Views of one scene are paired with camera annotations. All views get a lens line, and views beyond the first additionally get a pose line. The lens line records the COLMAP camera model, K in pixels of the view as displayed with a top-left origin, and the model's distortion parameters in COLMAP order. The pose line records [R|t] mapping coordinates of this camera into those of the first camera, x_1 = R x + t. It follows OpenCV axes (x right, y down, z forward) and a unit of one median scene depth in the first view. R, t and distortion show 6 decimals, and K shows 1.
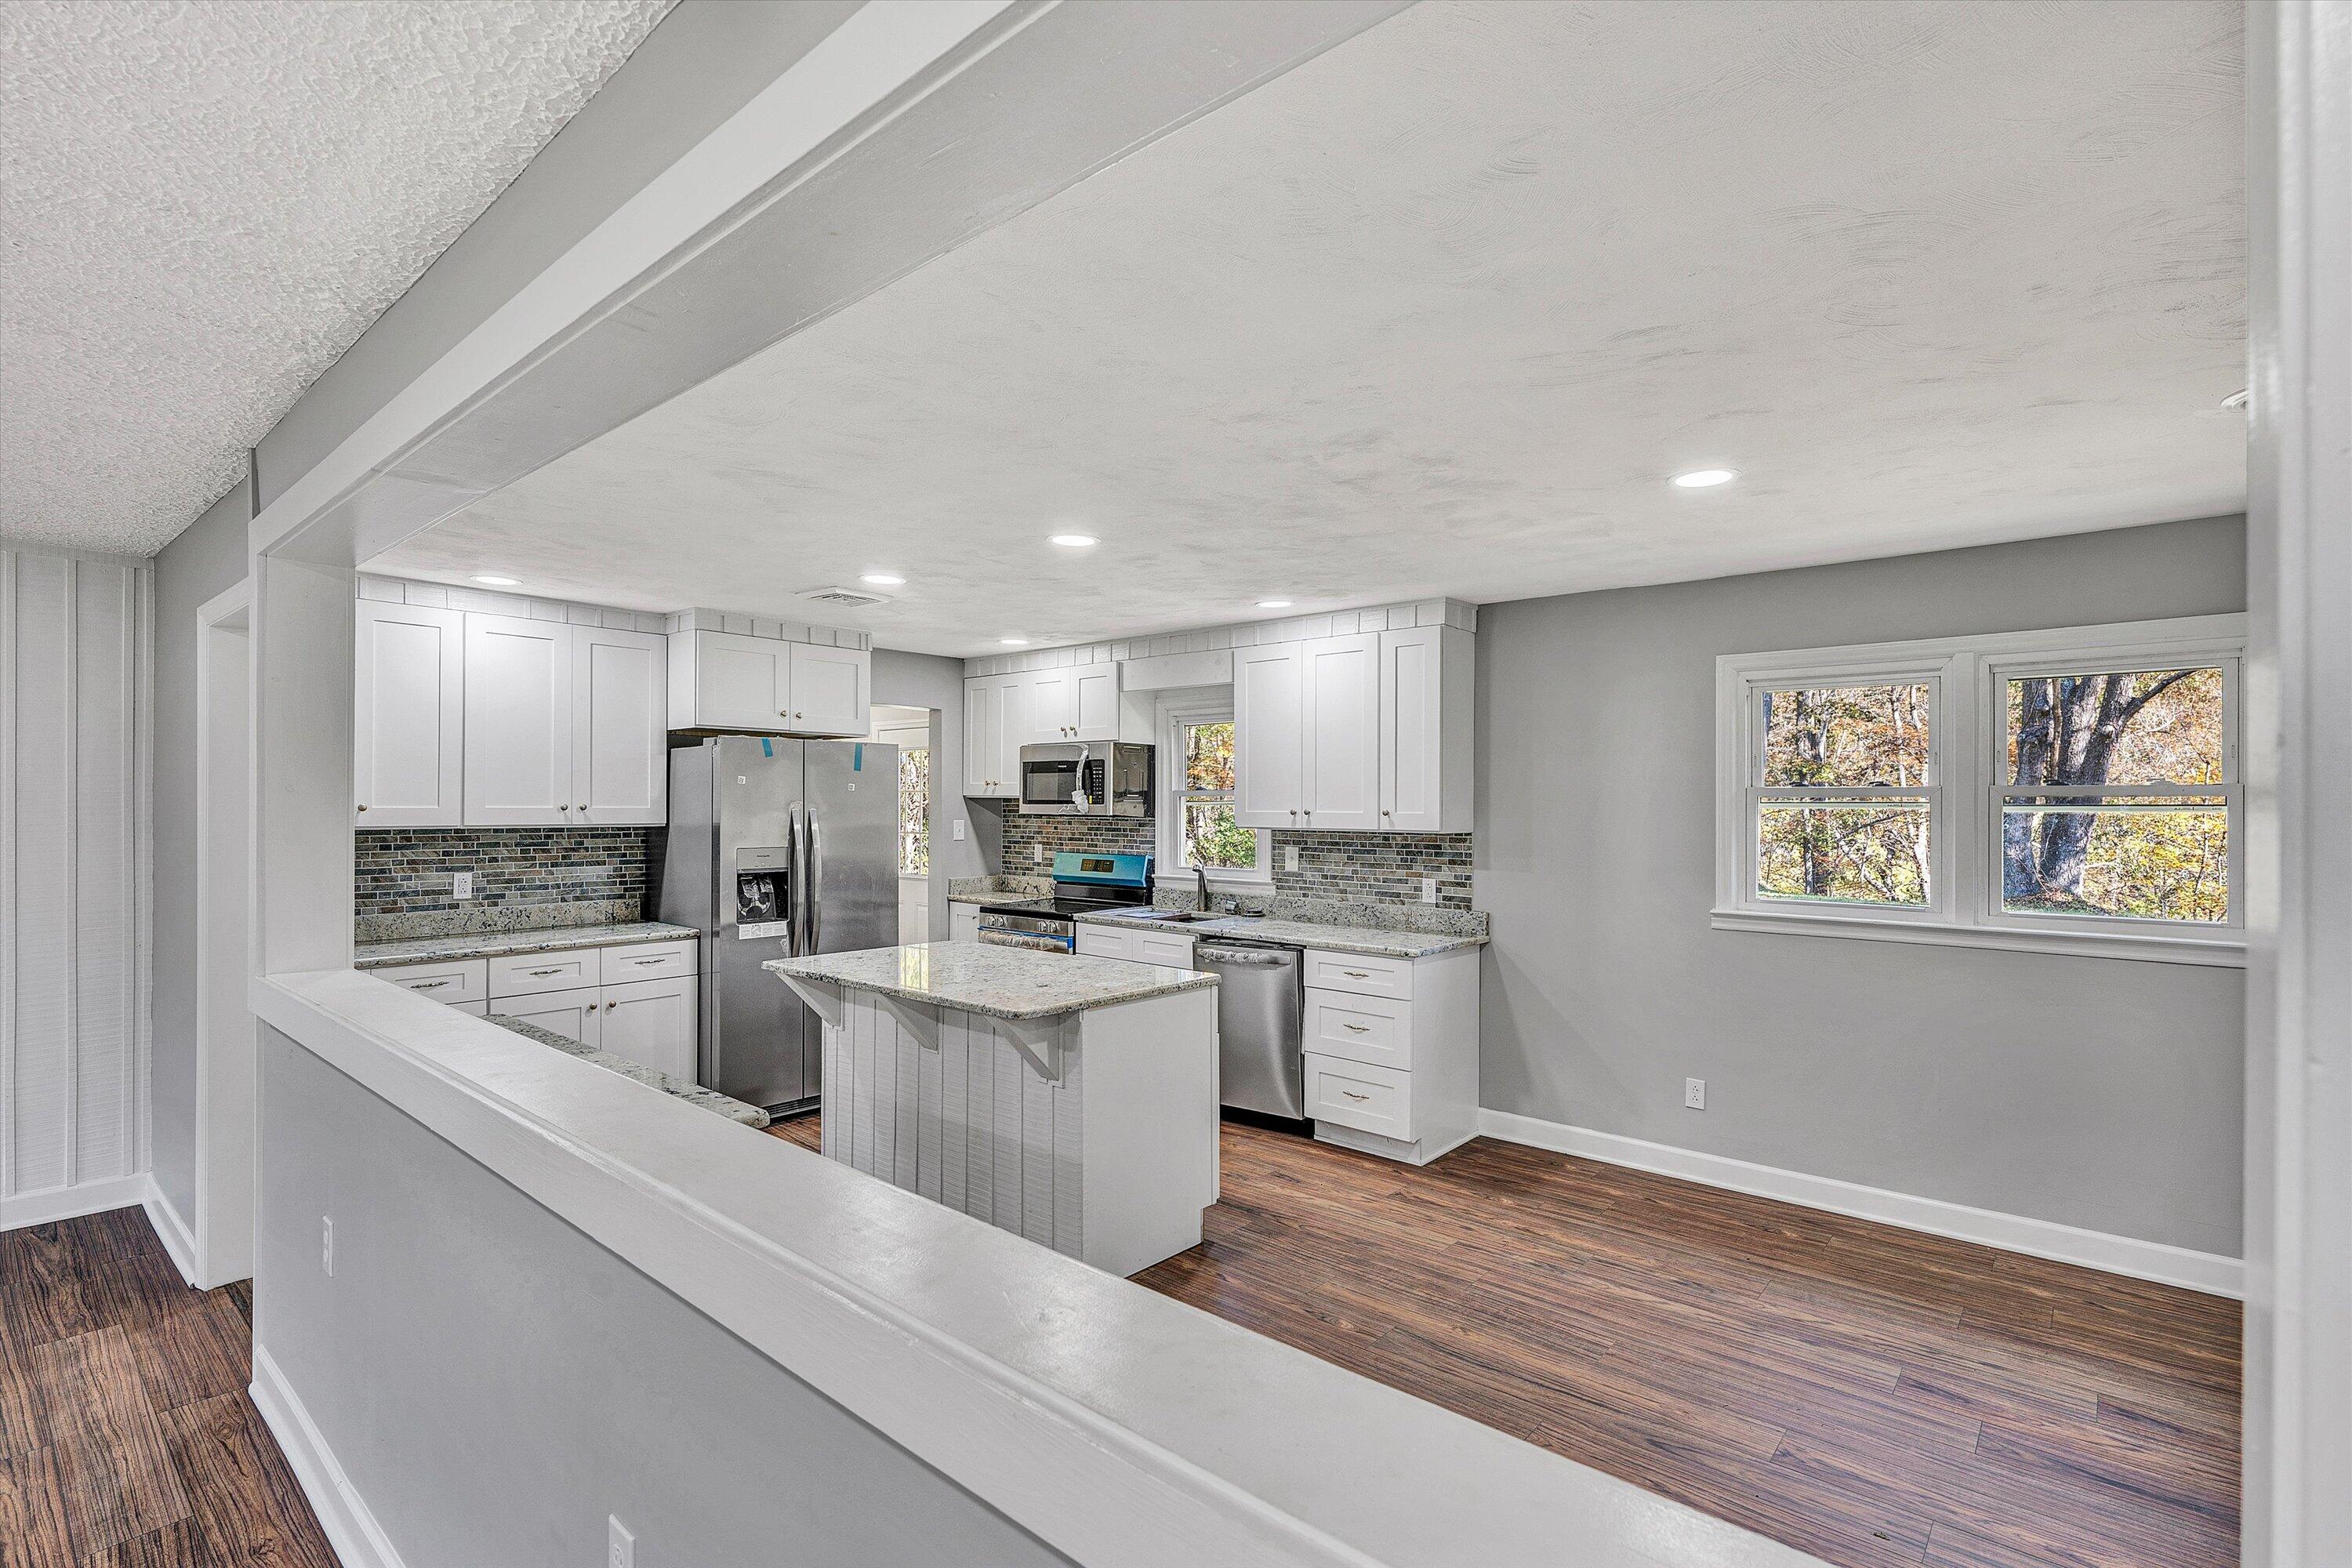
lens RADIAL K [[1093.3, 0, 1189.6], [0, 1093.3, 795.5], [0, 0, 1]] dist [0.000921, 0.000160]
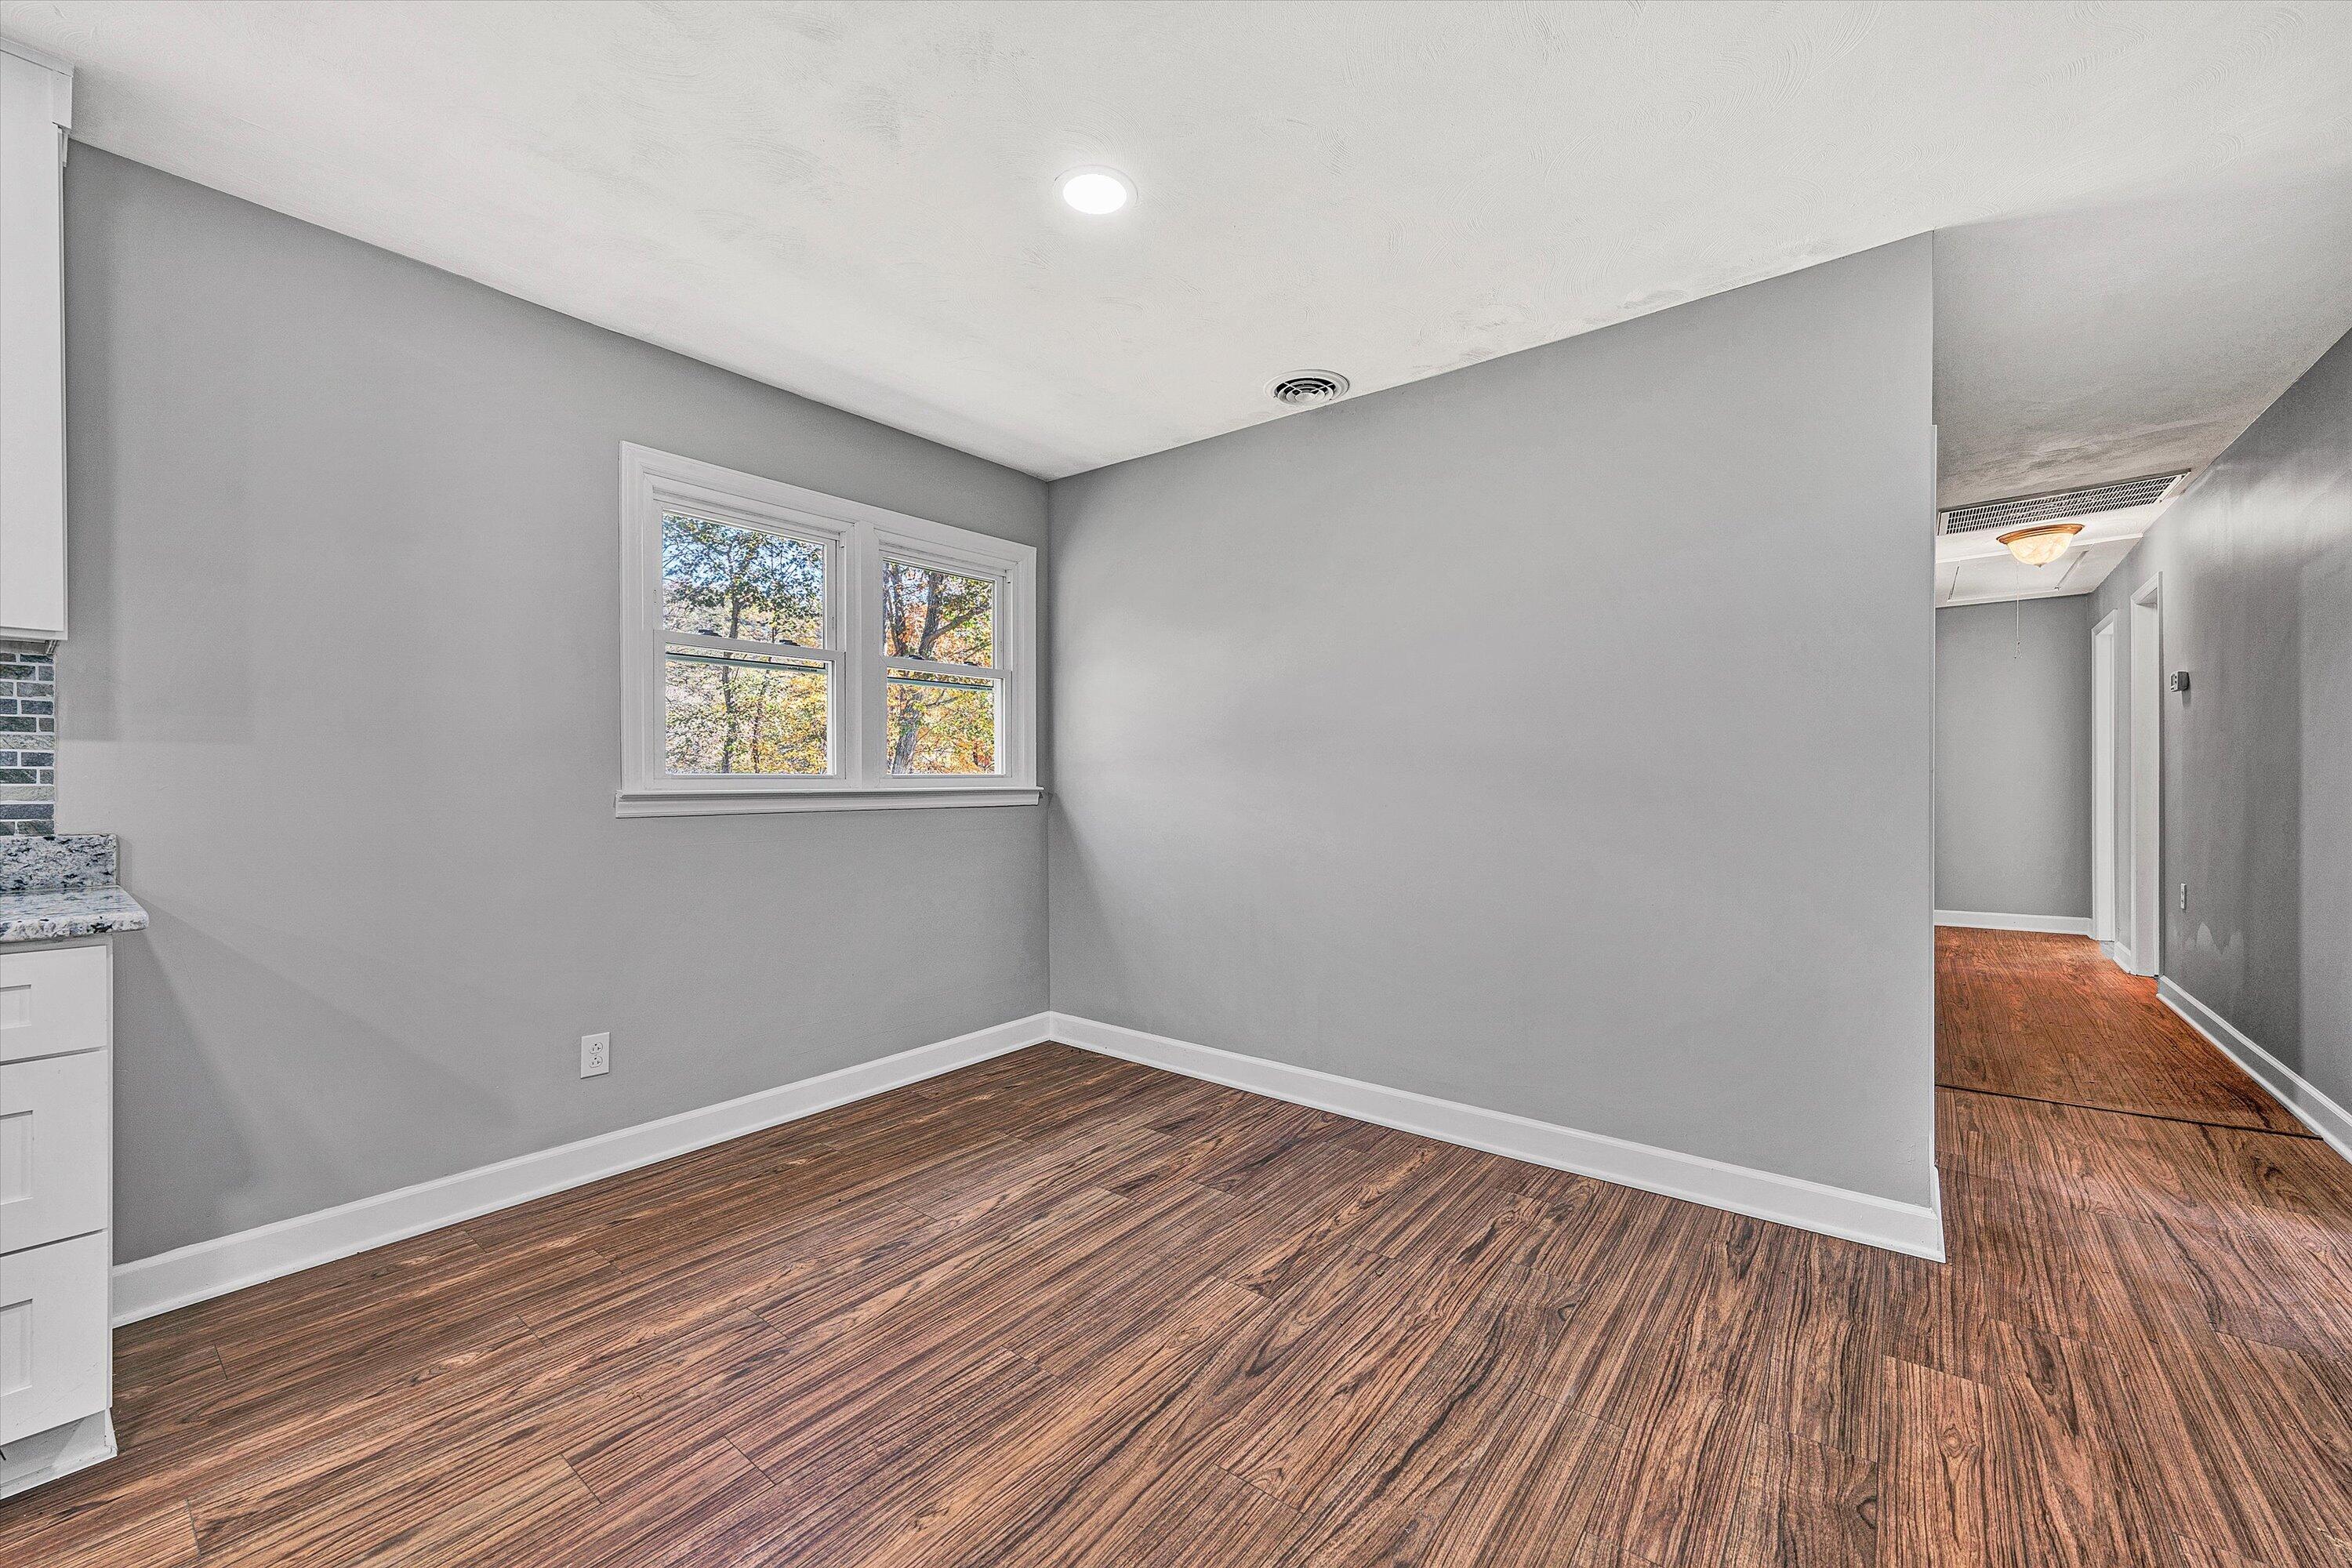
lens RADIAL K [[923.5, 0, 1181.3], [0, 923.5, 787.3], [0, 0, 1]] dist [-0.002136, -0.000460]
pose [[-0.046519, -0.010862, 0.998858, -0.132705], [-0.000513, 0.999941, 0.010850, 0.085814], [-0.998917, -0.000008, -0.046522, 0.593384]]
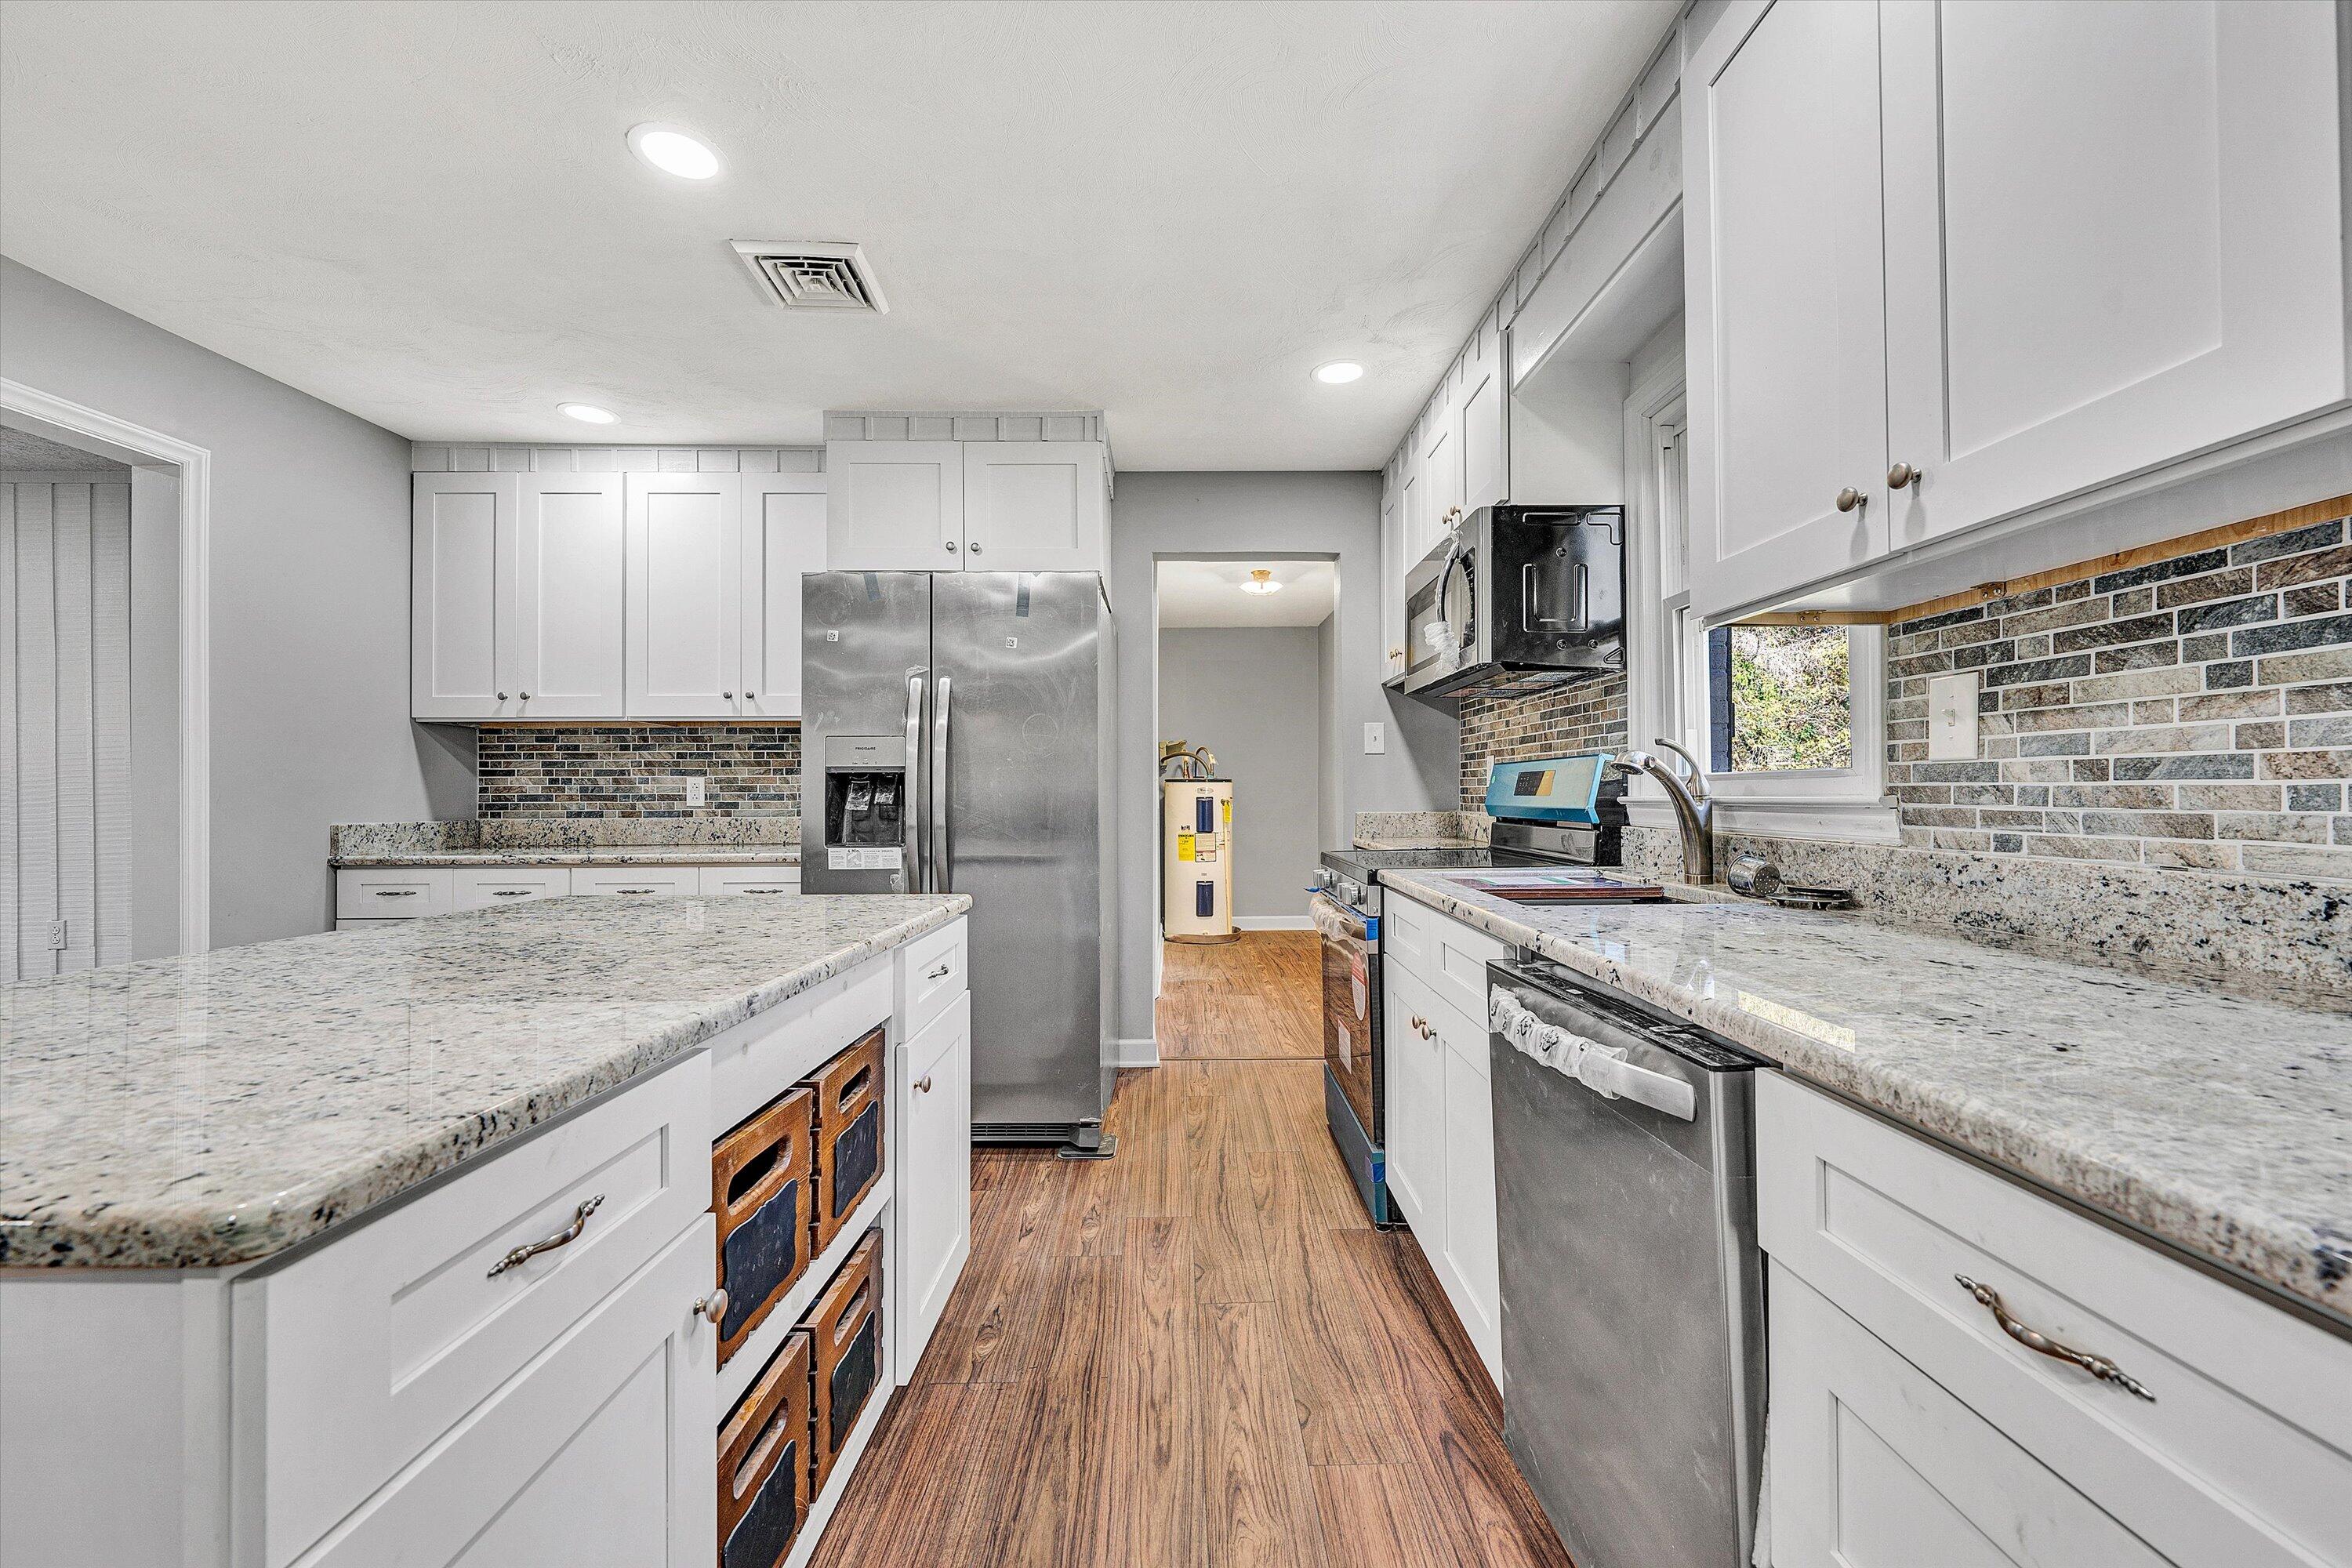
lens RADIAL K [[907.8, 0, 1185.0], [0, 907.8, 782.7], [0, 0, 1]] dist [-0.002203, -0.000353]
pose [[0.662491, -0.015712, -0.748905, 0.162694], [0.012902, 0.999871, -0.009564, 0.088257], [0.748959, -0.003327, 0.662608, 0.813667]]
